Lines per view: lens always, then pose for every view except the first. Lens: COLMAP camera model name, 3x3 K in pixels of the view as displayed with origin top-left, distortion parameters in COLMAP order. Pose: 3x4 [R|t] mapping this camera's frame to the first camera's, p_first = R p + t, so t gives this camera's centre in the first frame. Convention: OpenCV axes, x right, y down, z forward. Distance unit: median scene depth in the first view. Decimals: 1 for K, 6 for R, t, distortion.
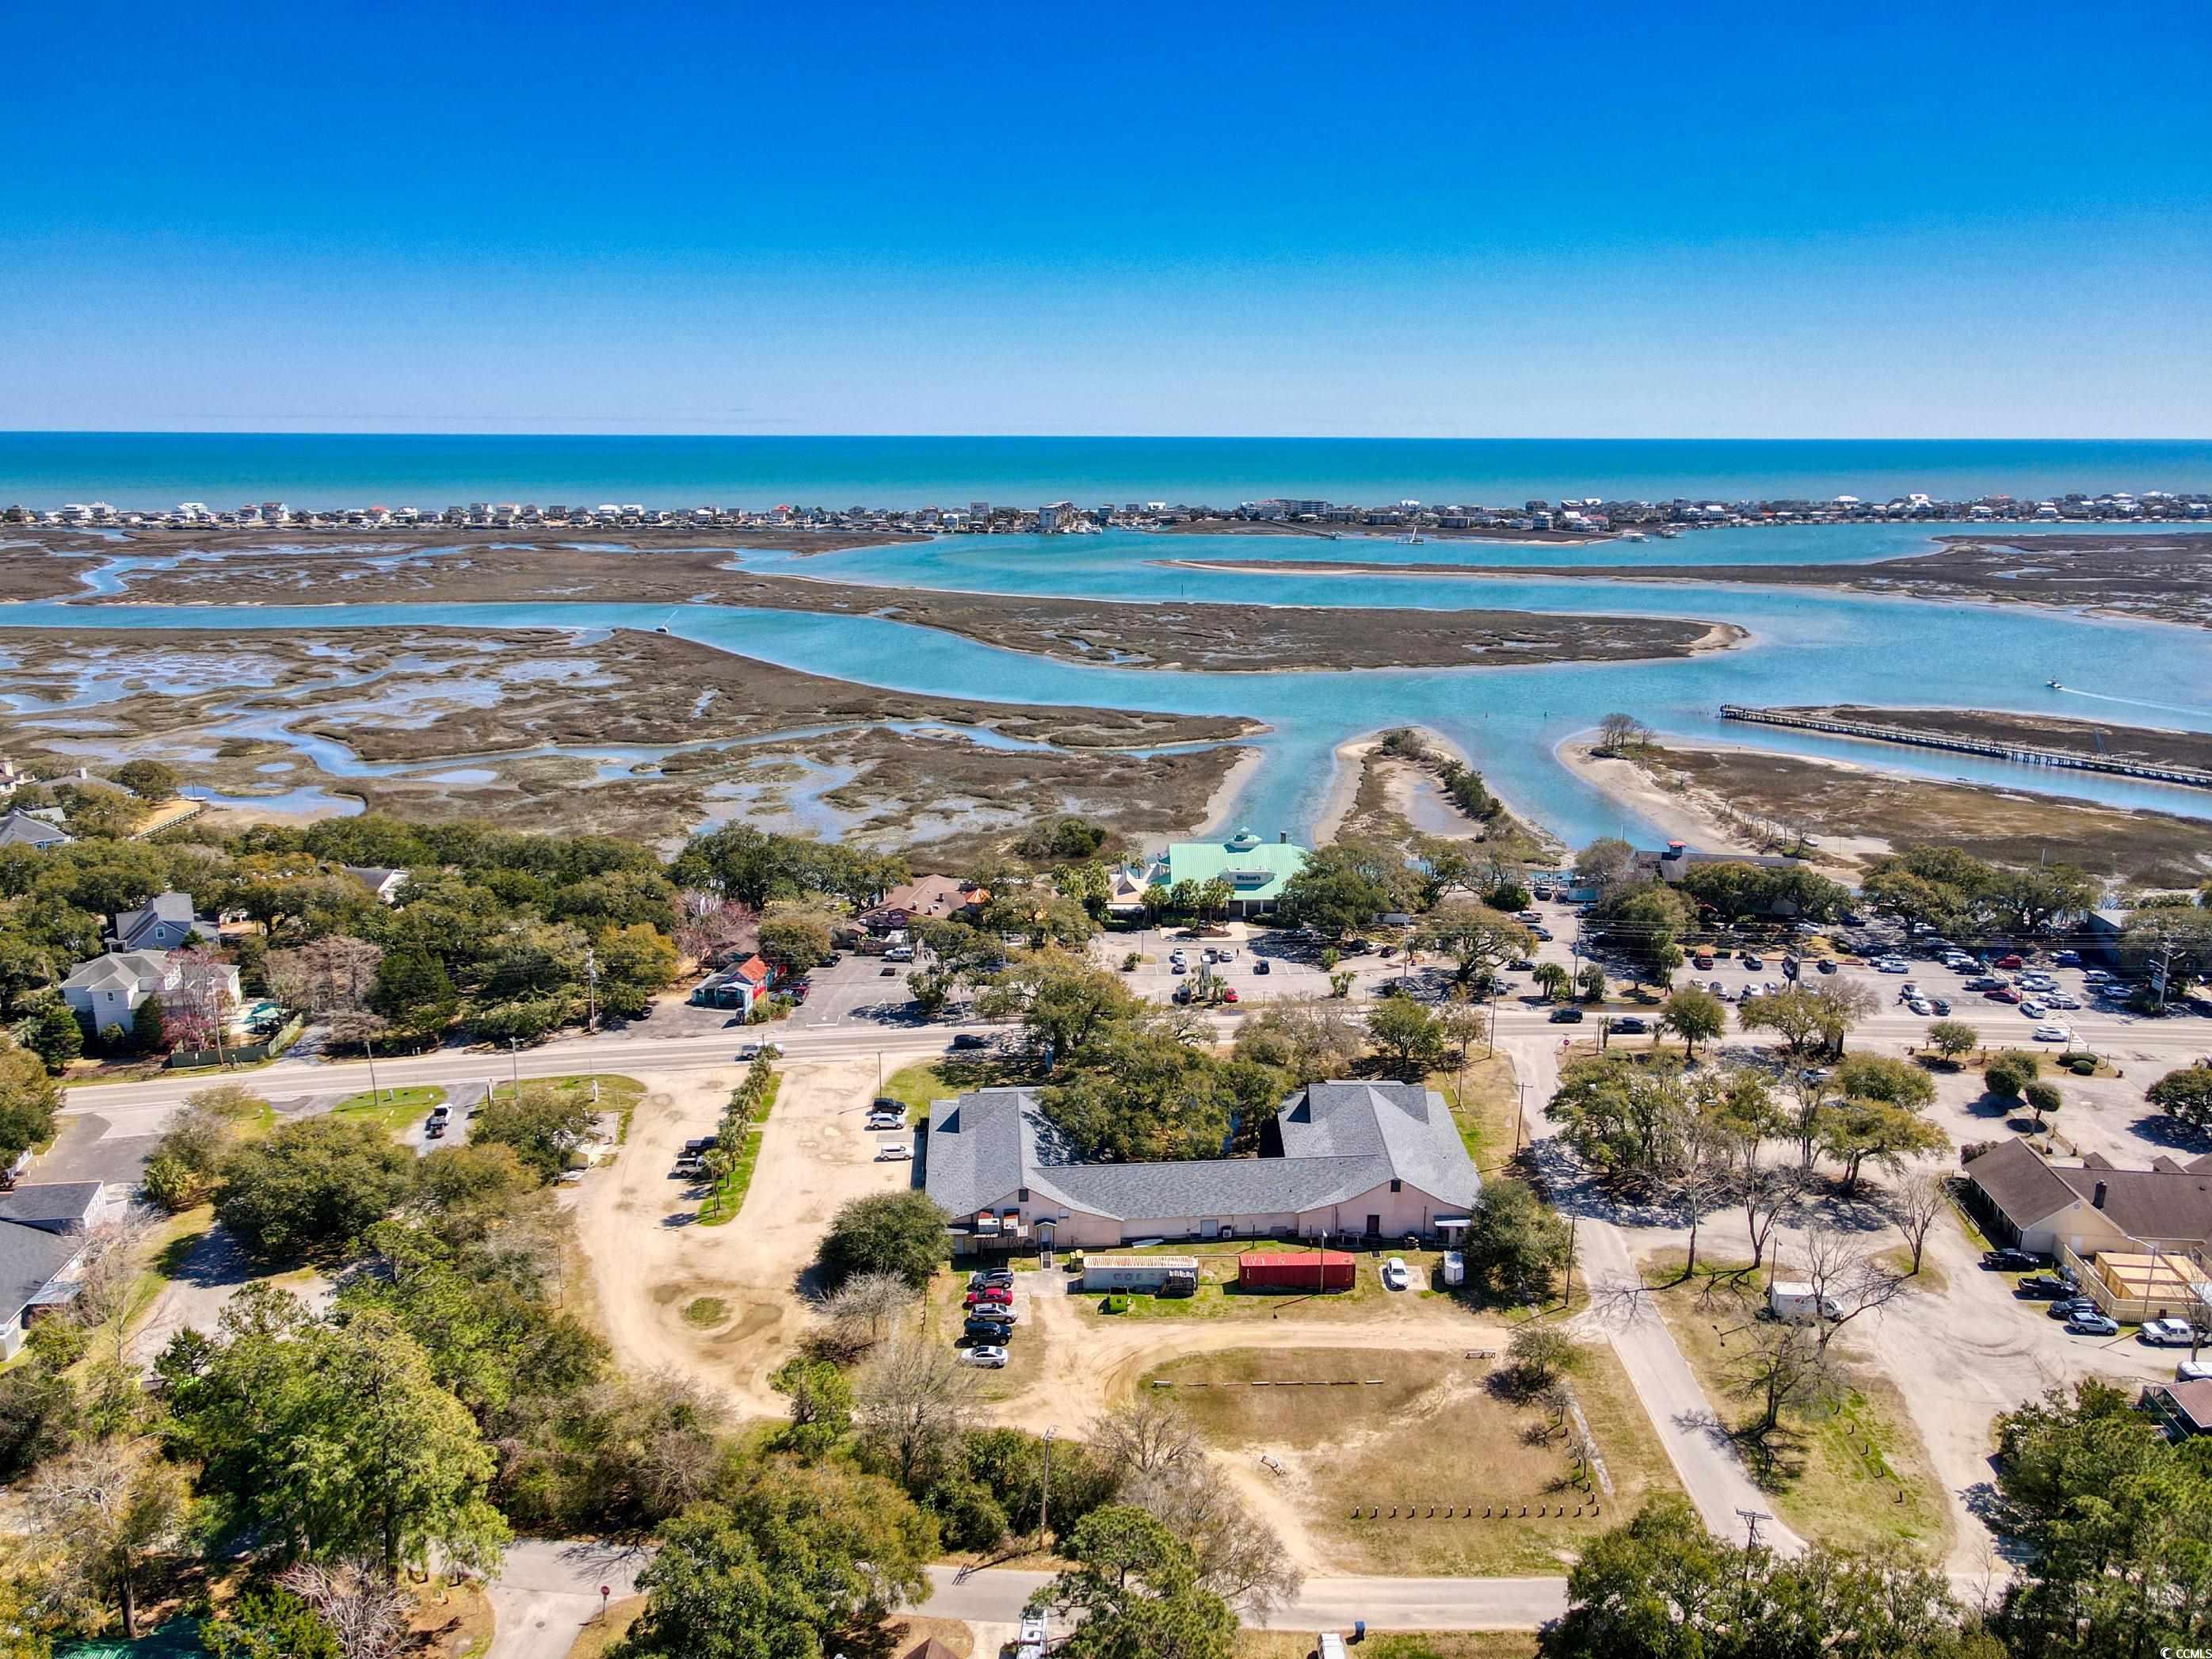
lens RADIAL K [[1621.2, 0, 1106.0], [0, 1621.2, 829.5], [0, 0, 1]] dist [-0.006526, 0.040524]
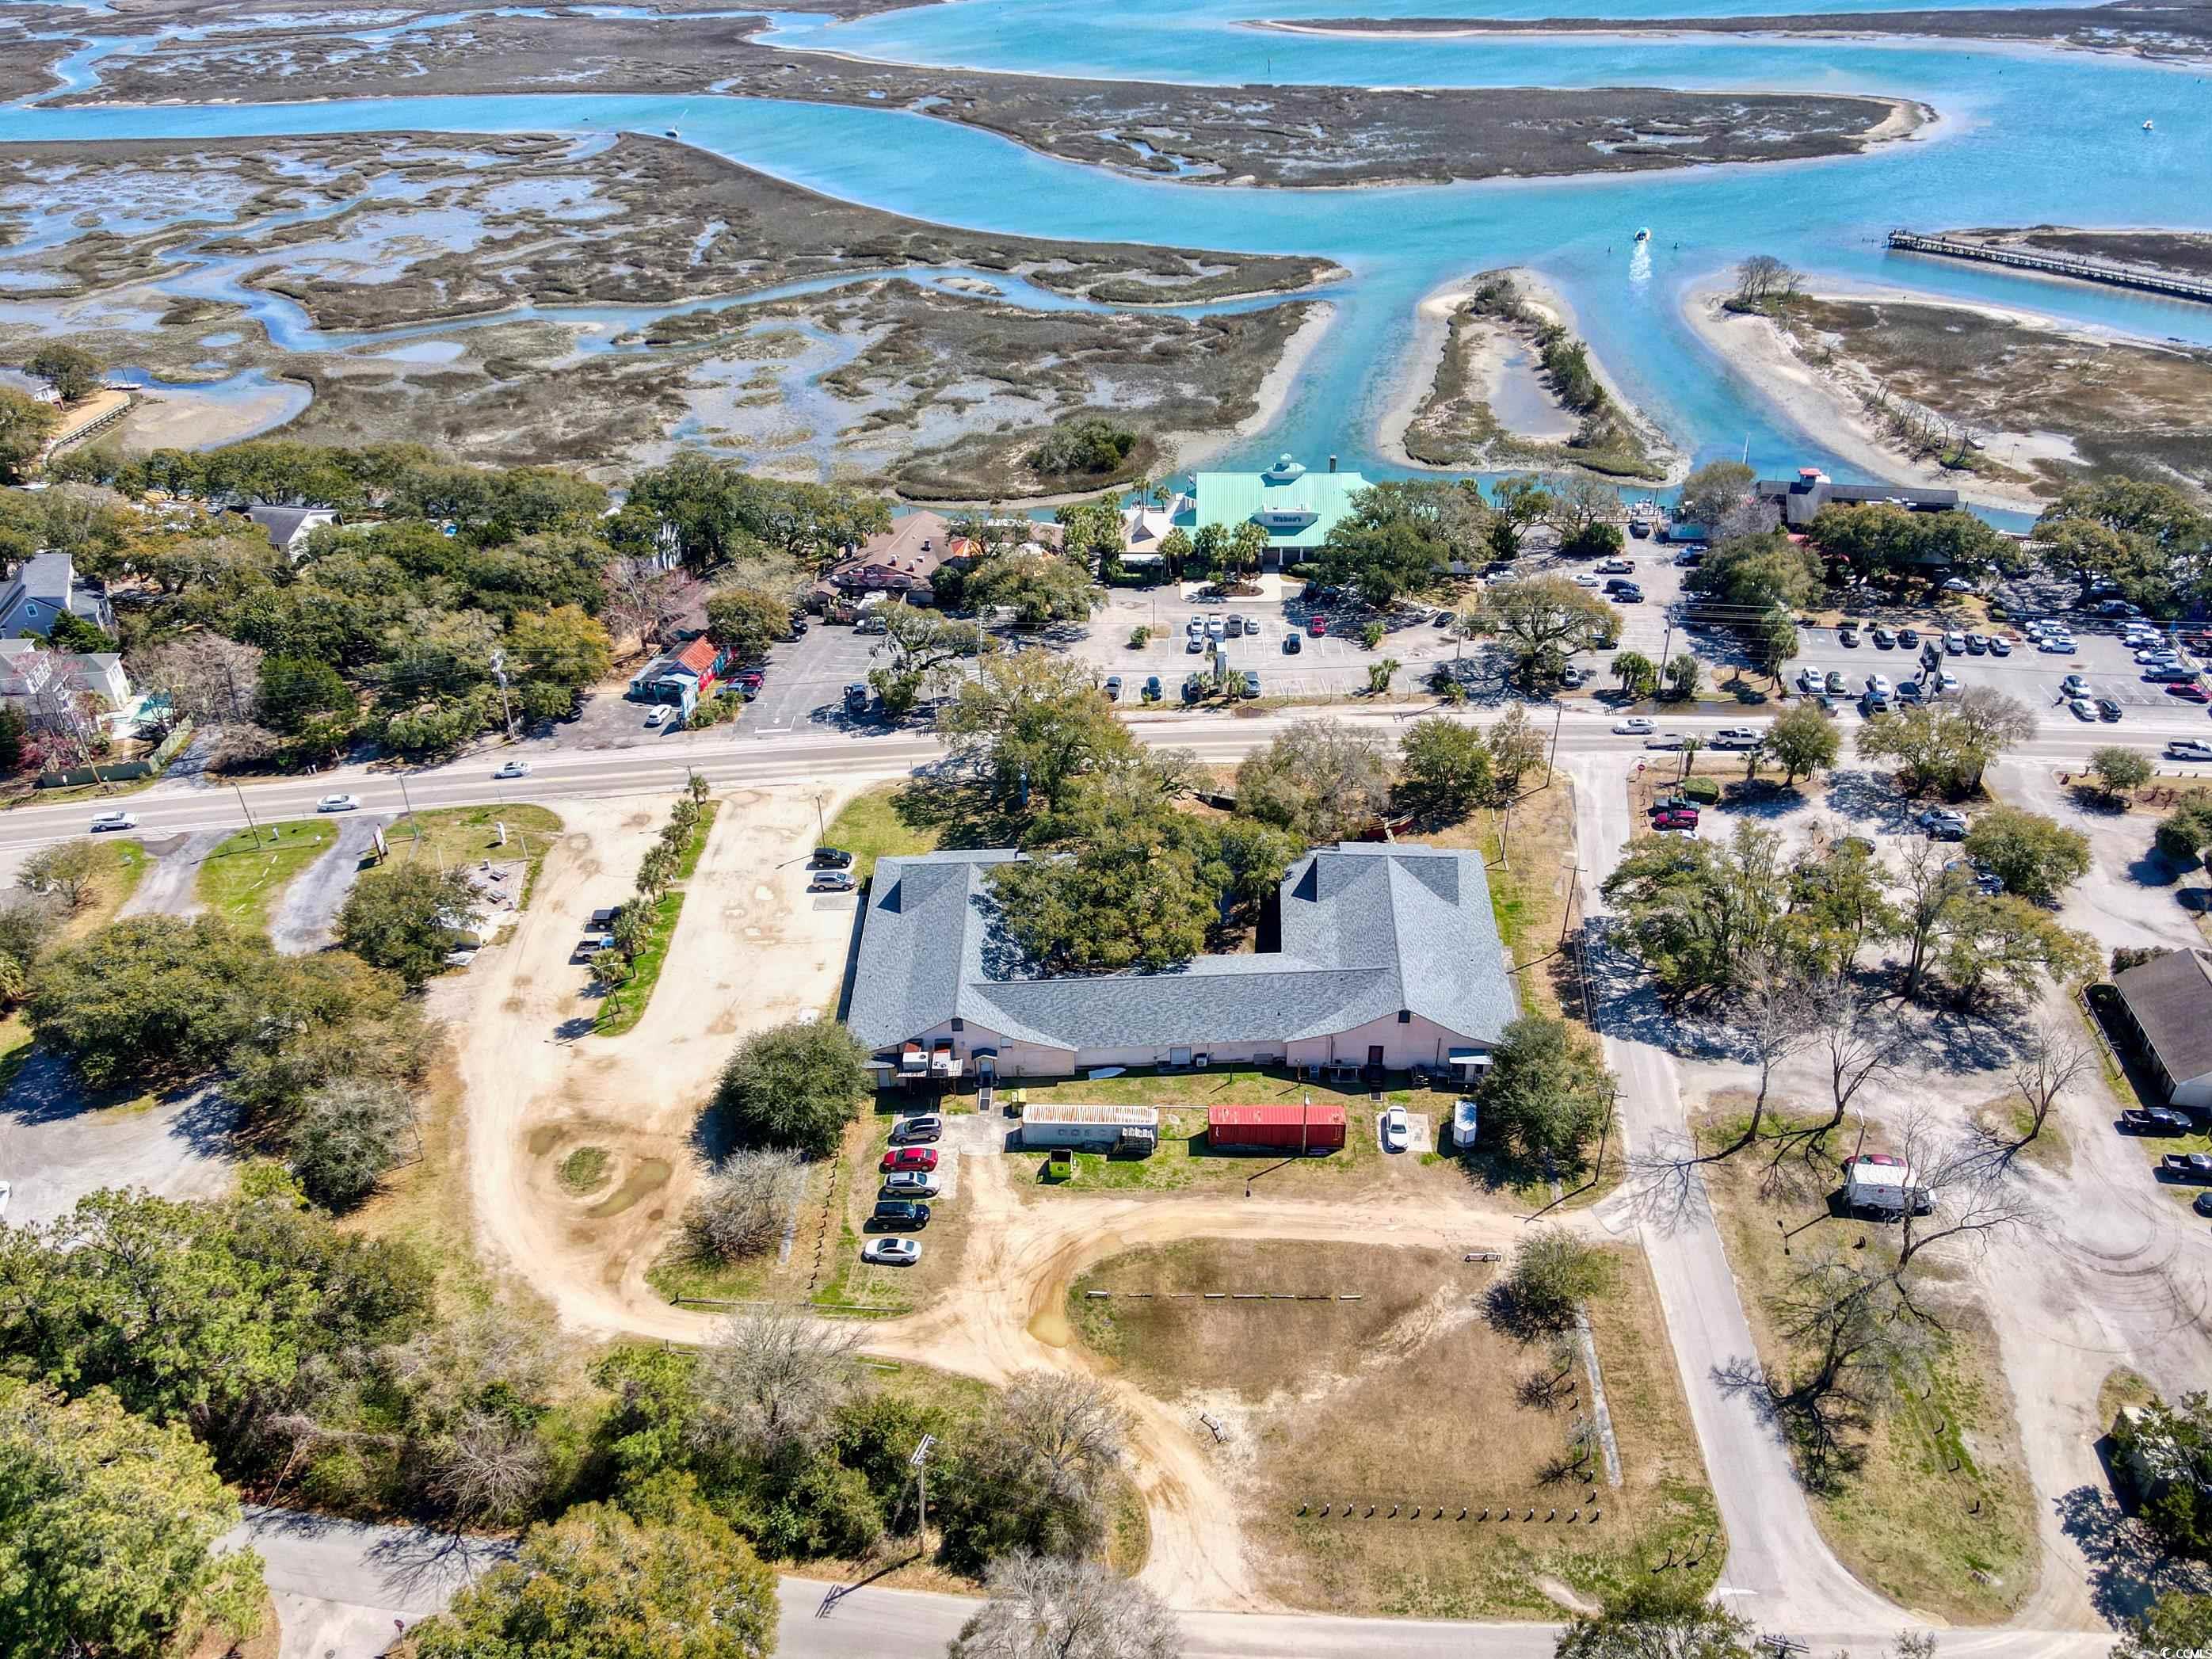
lens RADIAL K [[1621.2, 0, 1106.0], [0, 1621.2, 829.5], [0, 0, 1]] dist [-0.006526, 0.040524]
pose [[0.998253, 0.009662, -0.058292, 0.050609], [0.008658, 0.951978, 0.306043, -0.087460], [0.058450, -0.306013, 0.950231, 0.158535]]
